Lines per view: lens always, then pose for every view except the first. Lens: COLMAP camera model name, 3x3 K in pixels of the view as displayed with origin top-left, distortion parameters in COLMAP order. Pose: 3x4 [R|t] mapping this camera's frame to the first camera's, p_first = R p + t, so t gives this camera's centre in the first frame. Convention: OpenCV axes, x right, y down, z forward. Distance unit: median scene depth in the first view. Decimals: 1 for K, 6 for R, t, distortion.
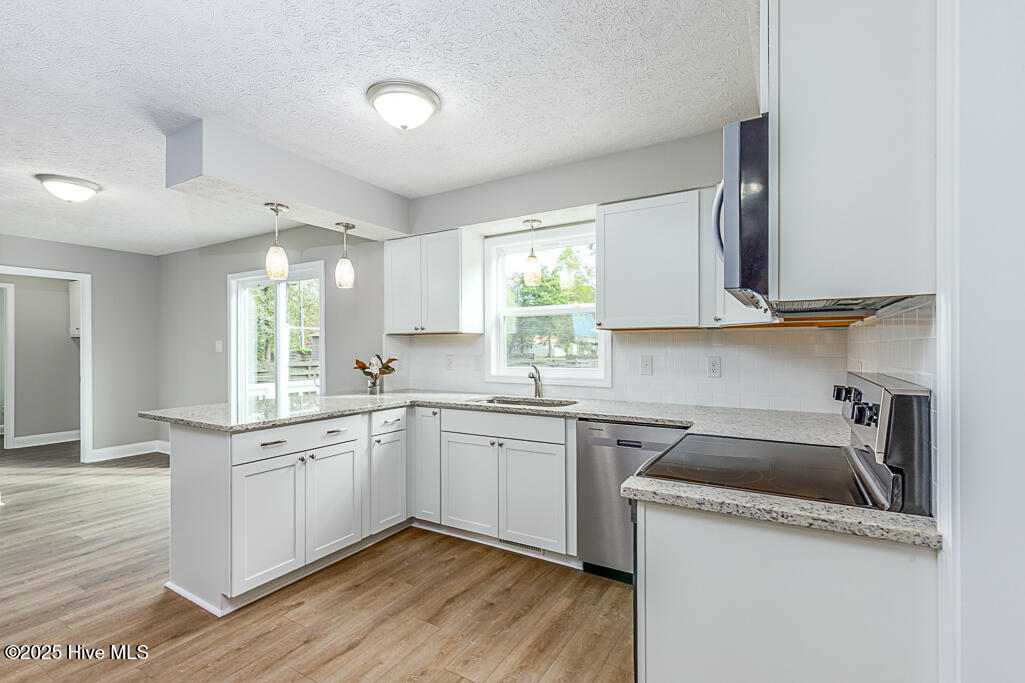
lens RADIAL K [[468.0, 0, 513.2], [0, 468.0, 340.9], [0, 0, 1]] dist [-0.014702, -0.001409]
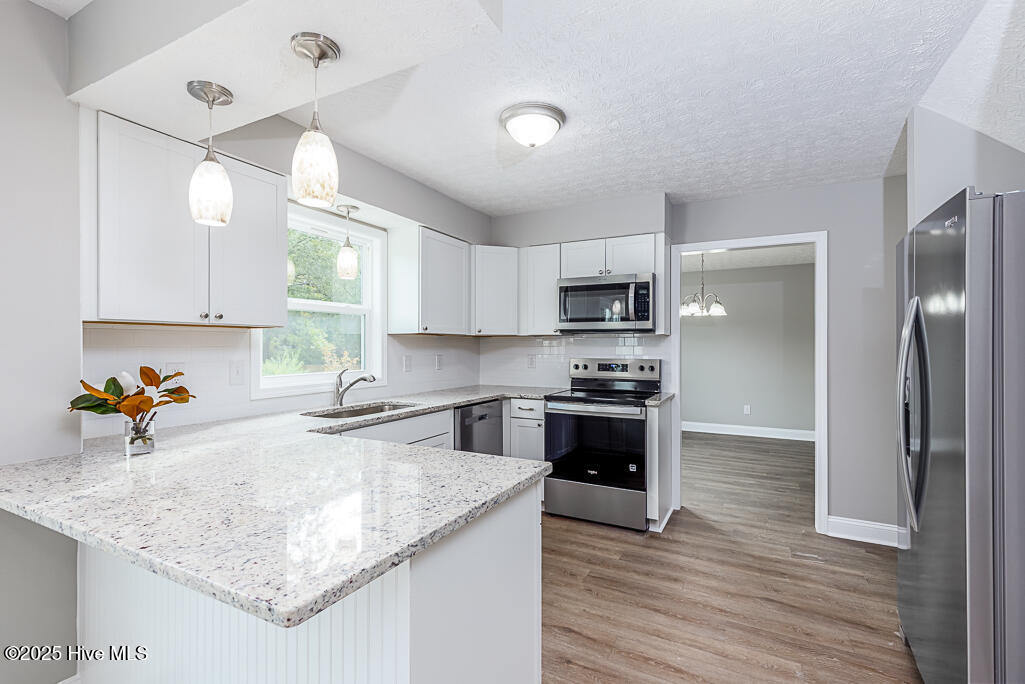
lens RADIAL K [[468.0, 0, 513.7], [0, 468.0, 346.8], [0, 0, 1]] dist [-0.014702, -0.001409]
pose [[-0.057853, -0.001195, 0.998324, -0.955969], [-0.021152, 0.999776, -0.000029, 0.003810], [-0.998101, -0.021118, -0.057865, 0.812806]]
